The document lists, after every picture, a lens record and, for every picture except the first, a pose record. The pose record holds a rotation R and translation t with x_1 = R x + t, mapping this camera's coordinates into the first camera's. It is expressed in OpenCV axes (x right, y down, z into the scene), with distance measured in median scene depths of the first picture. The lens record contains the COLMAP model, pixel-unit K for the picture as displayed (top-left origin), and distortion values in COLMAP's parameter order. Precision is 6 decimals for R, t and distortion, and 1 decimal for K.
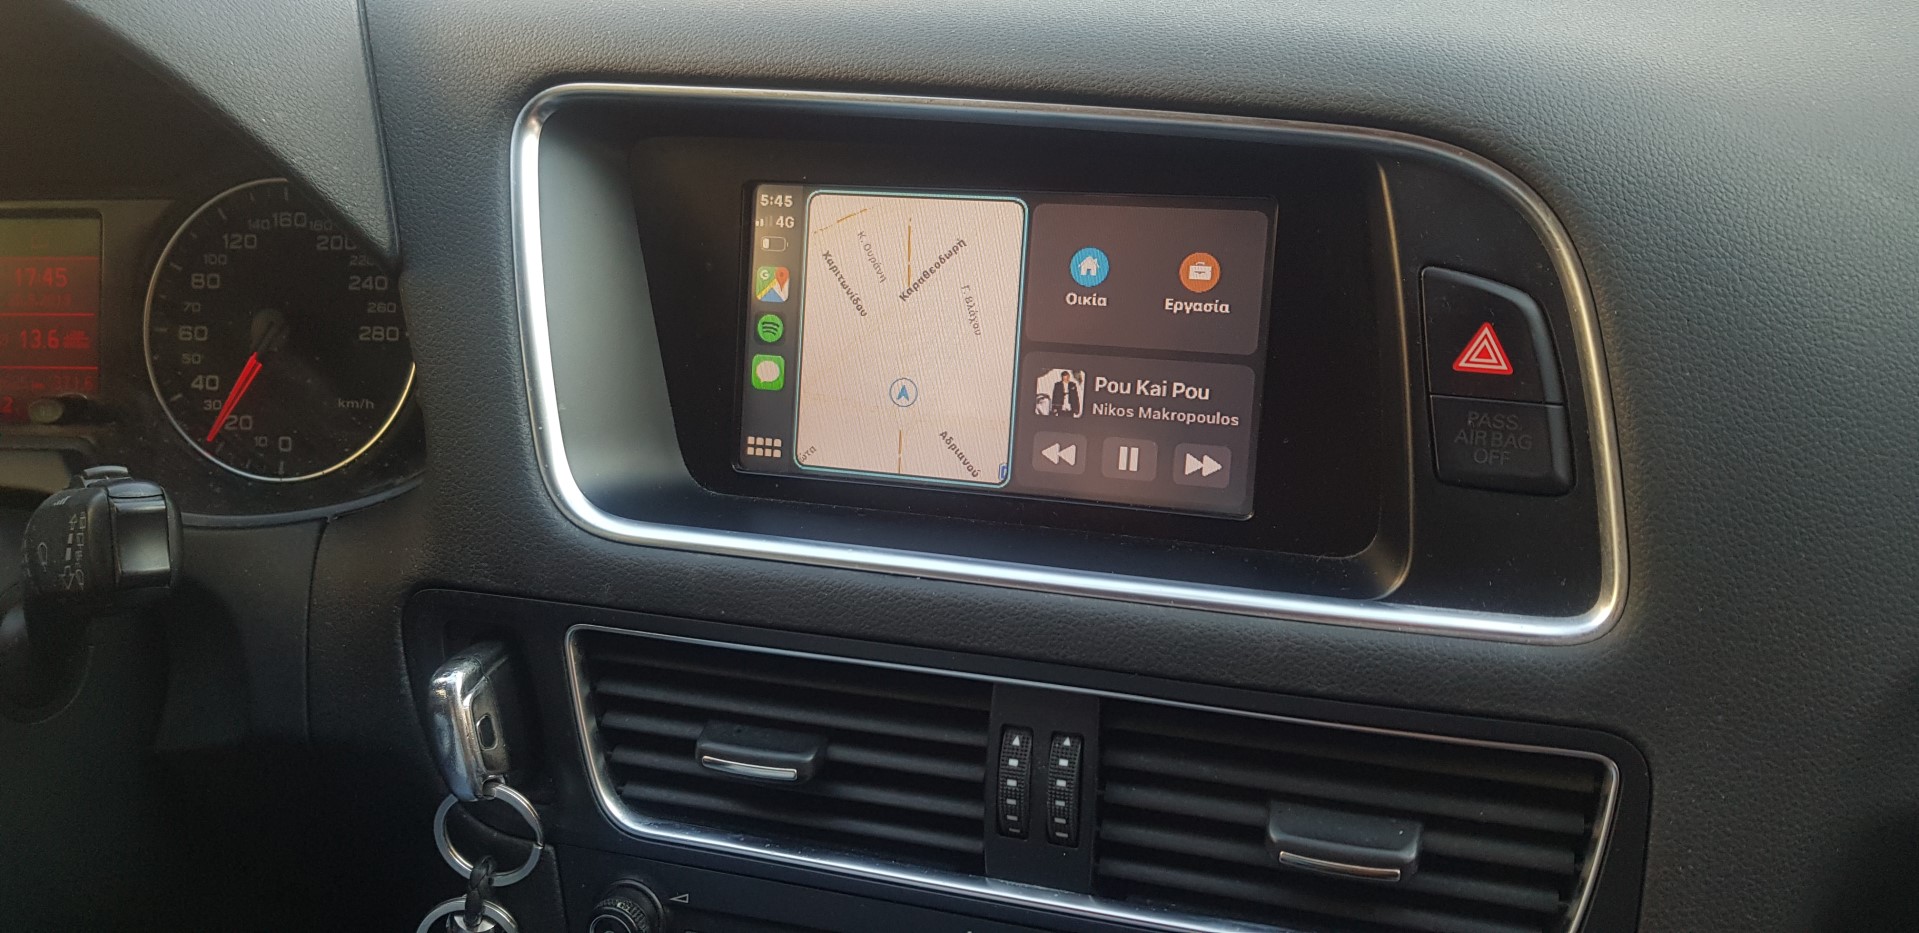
lens RADIAL K [[1373.6, 0, 974.3], [0, 1373.6, 440.3], [0, 0, 1]] dist [0.091523, -0.171505]
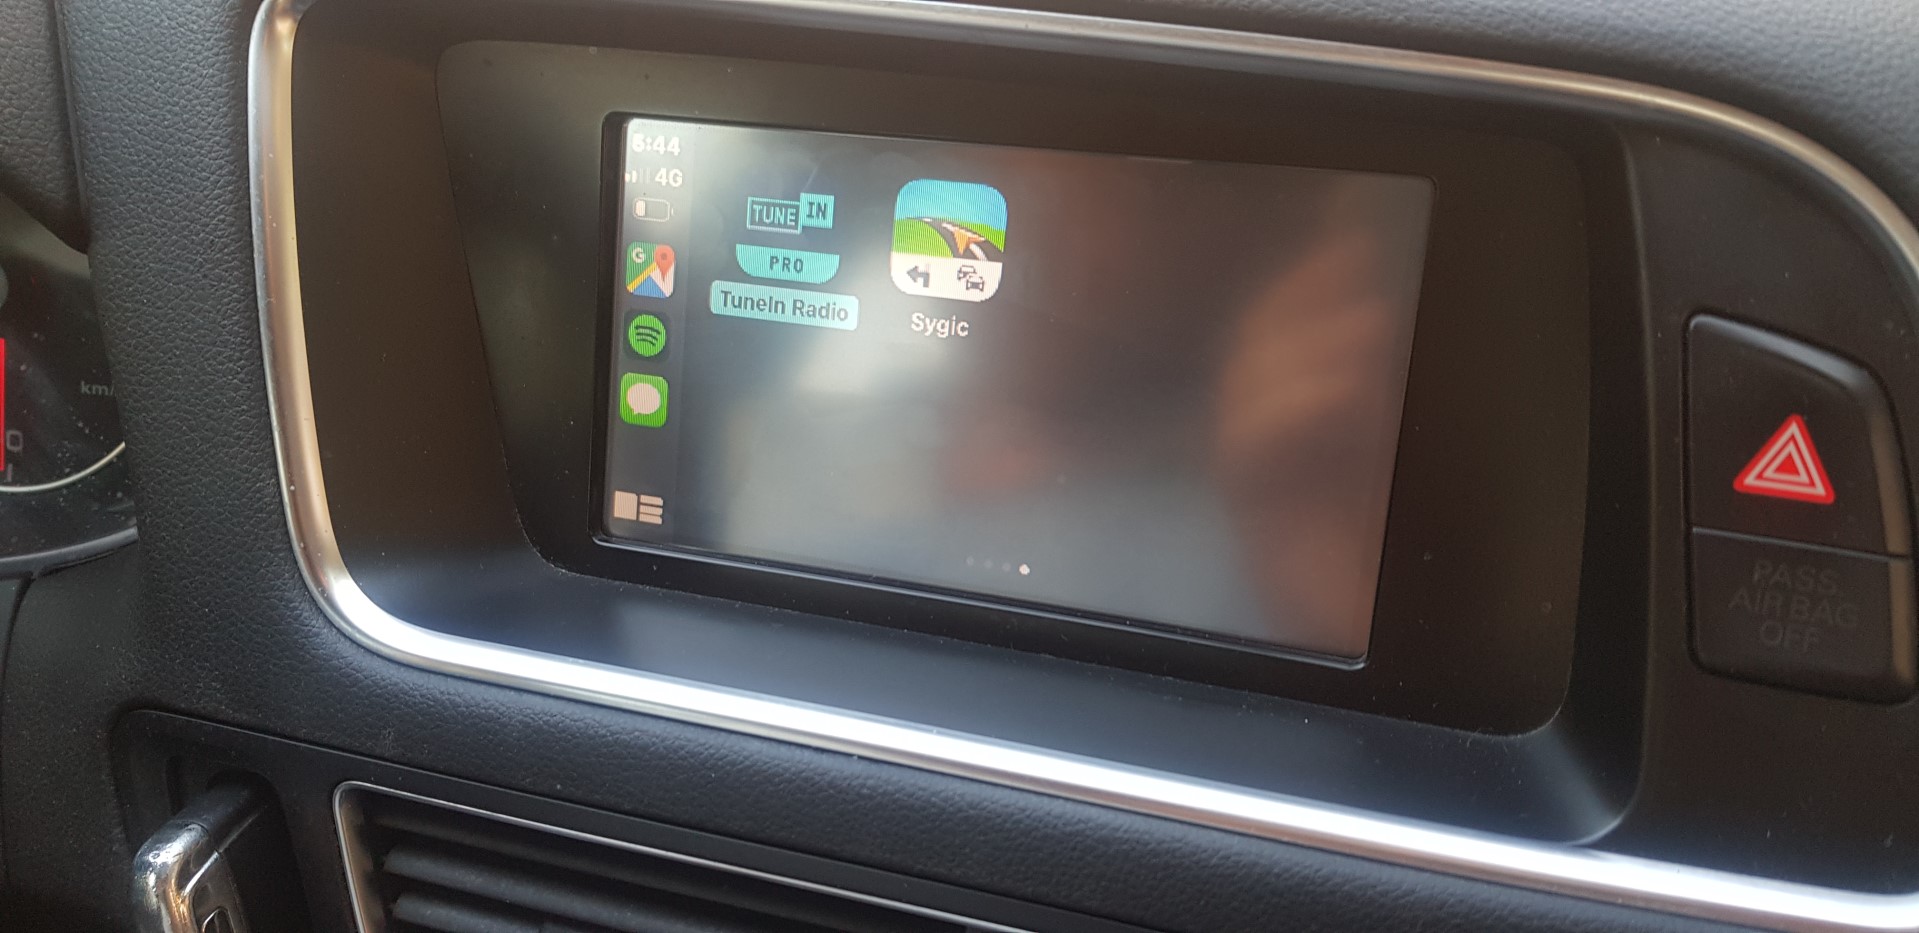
lens RADIAL K [[1446.1, 0, 956.2], [0, 1446.1, 464.7], [0, 0, 1]] dist [0.043217, -0.081004]
pose [[0.999598, 0.025101, 0.013150, -0.004778], [-0.026185, 0.995591, 0.090076, -0.093278], [-0.010831, -0.090384, 0.995848, 0.309016]]
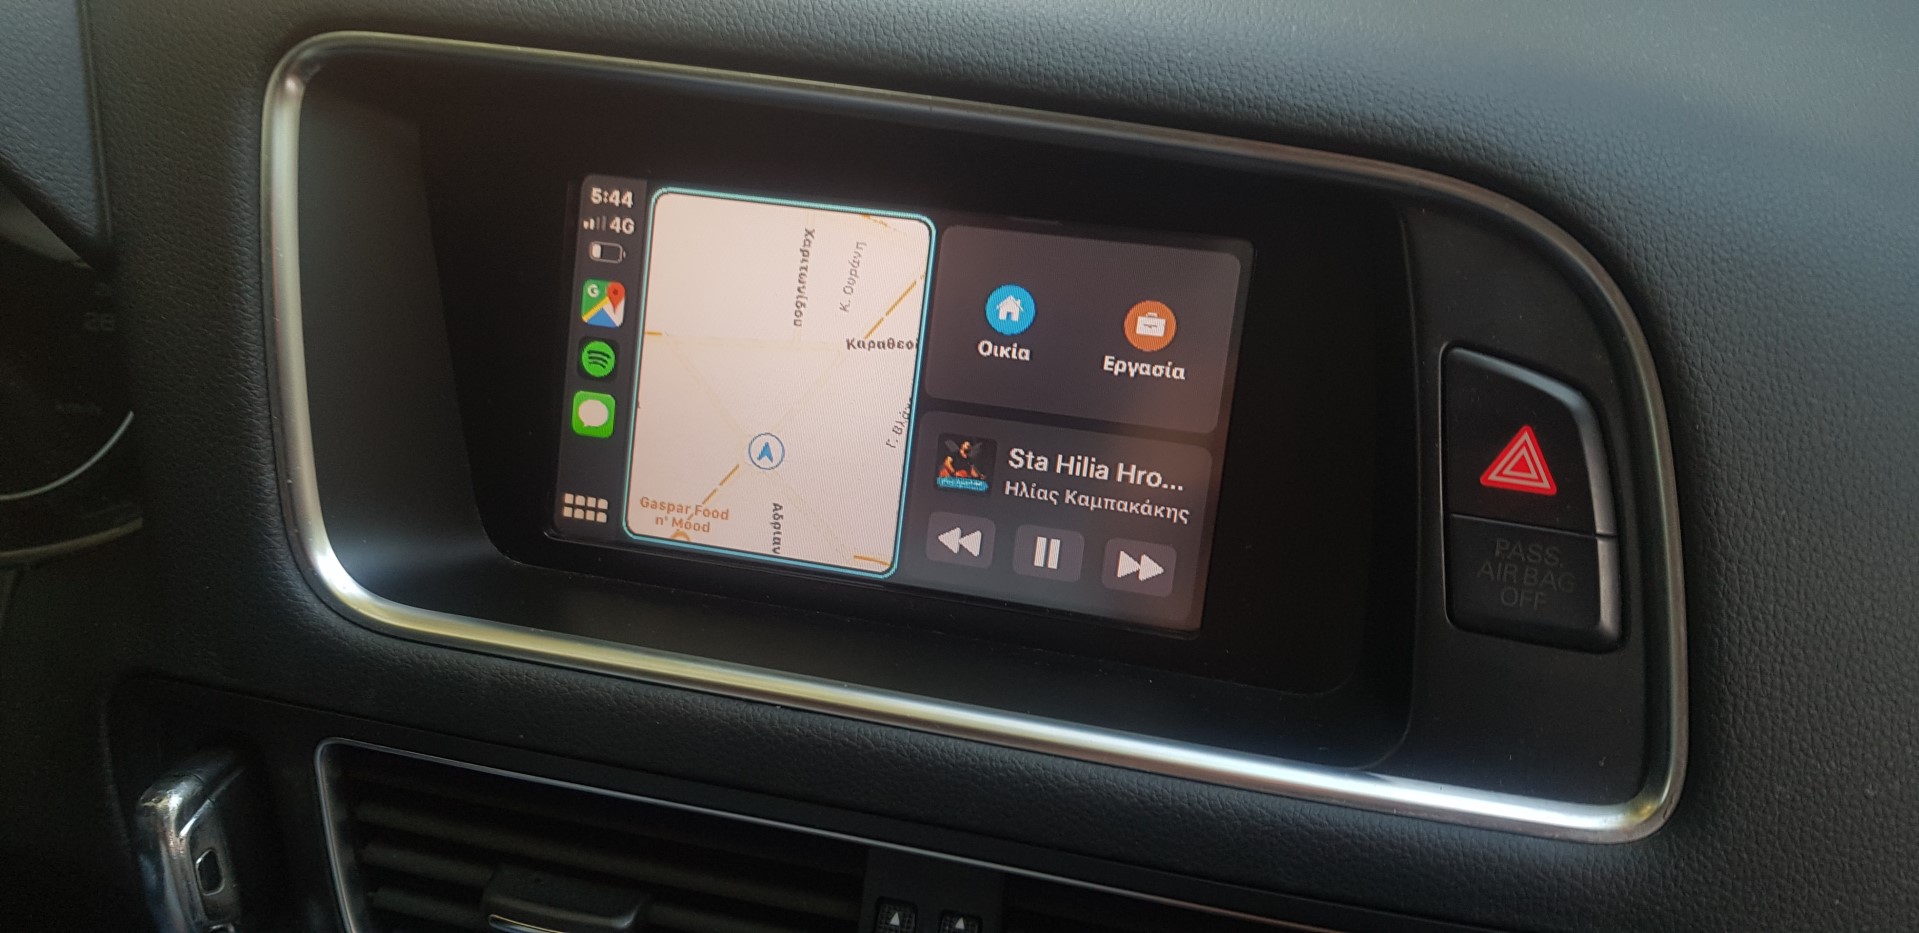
lens RADIAL K [[1422.0, 0, 920.1], [0, 1422.0, 469.9], [0, 0, 1]] dist [0.062849, -0.116391]
pose [[0.996490, 0.041813, 0.072521, -0.023079], [-0.045033, 0.998045, 0.043344, -0.066920], [-0.070566, -0.046458, 0.996425, 0.185487]]
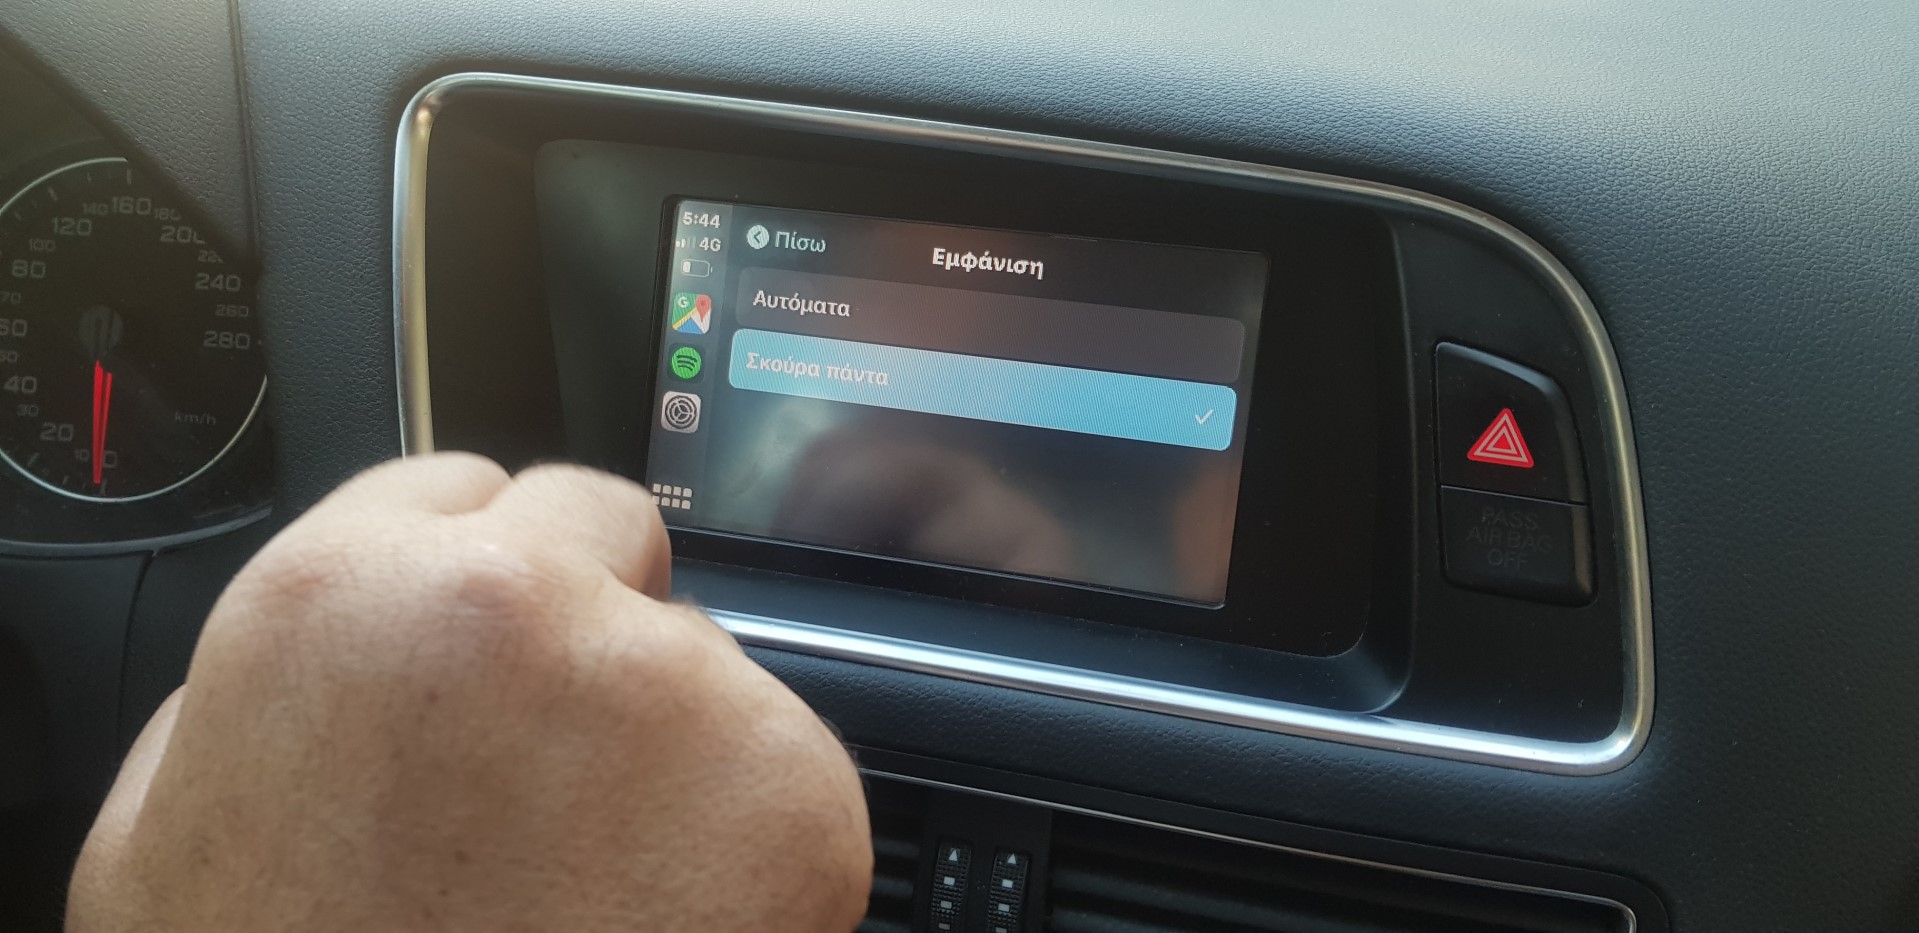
lens RADIAL K [[1394.8, 0, 960.9], [0, 1394.8, 432.1], [0, 0, 1]] dist [0.078871, -0.136417]
pose [[0.995764, 0.050836, 0.076620, -0.042523], [-0.048898, 0.998440, -0.026968, -0.023283], [-0.077871, 0.023107, 0.996696, 0.101641]]
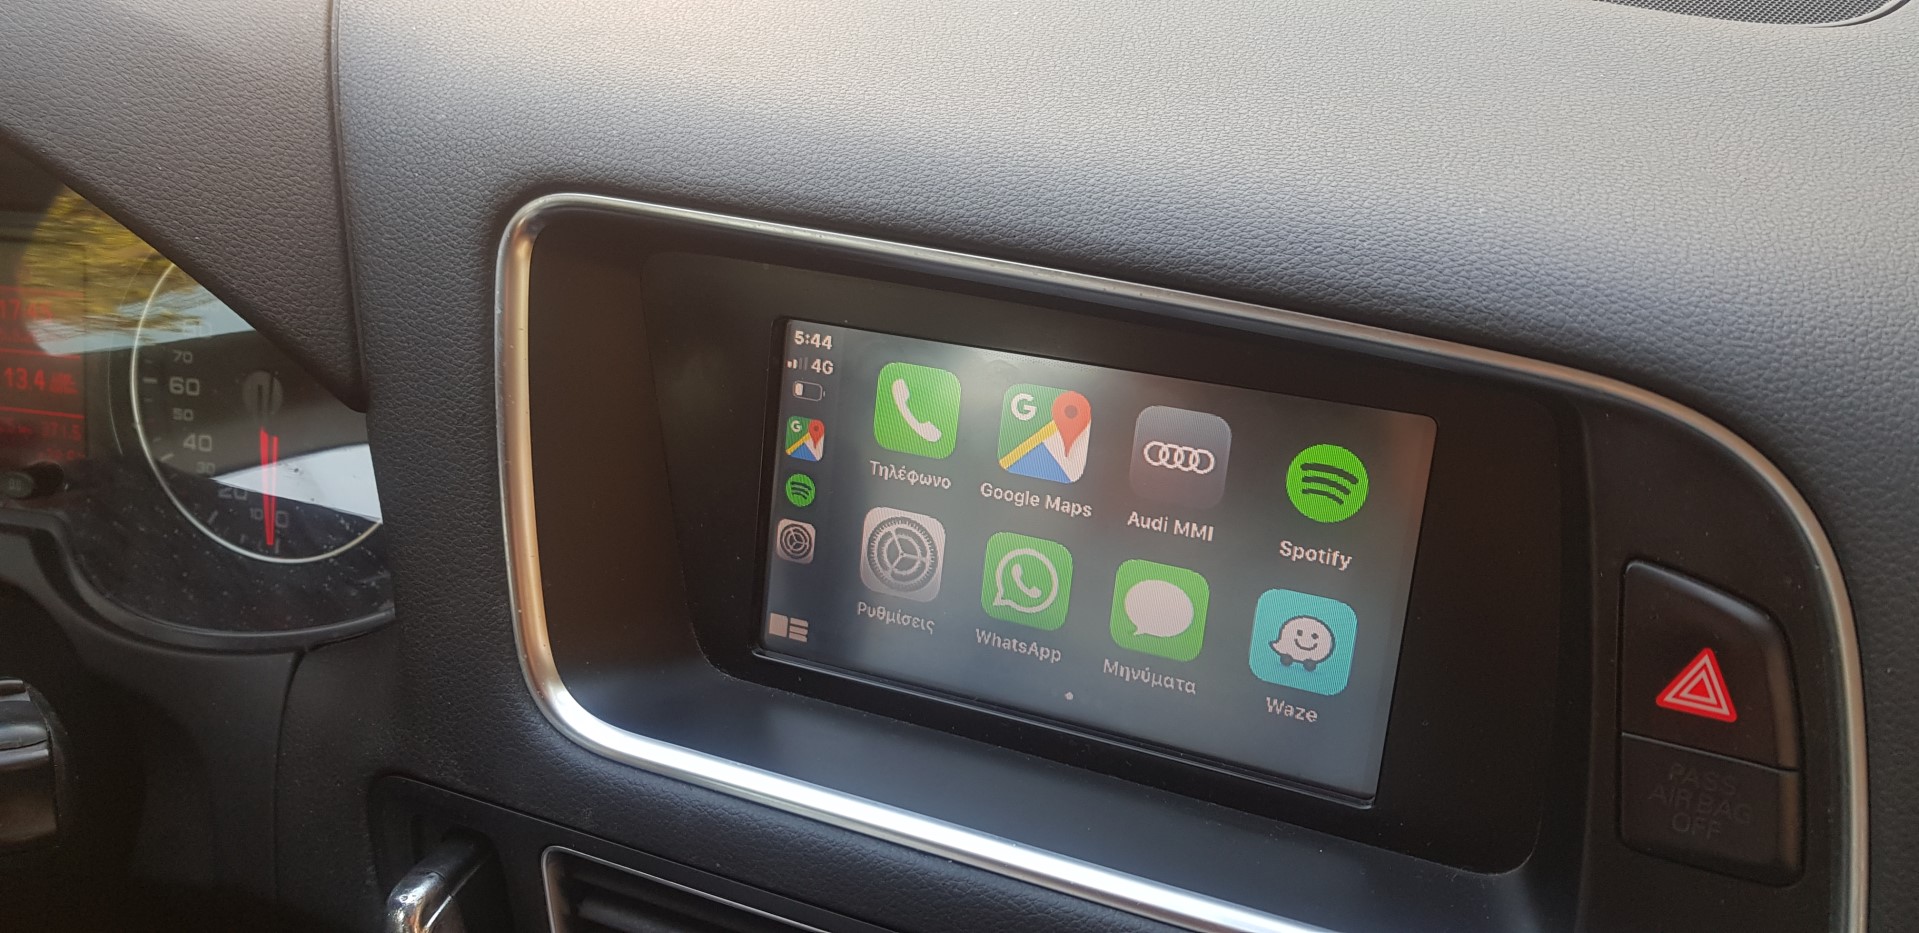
lens RADIAL K [[1419.7, 0, 983.7], [0, 1419.7, 477.0], [0, 0, 1]] dist [0.063012, -0.117929]
pose [[0.995447, 0.060950, -0.073287, 0.025489], [-0.053158, 0.993163, 0.103934, -0.199076], [0.079120, -0.099565, 0.991880, 0.175924]]
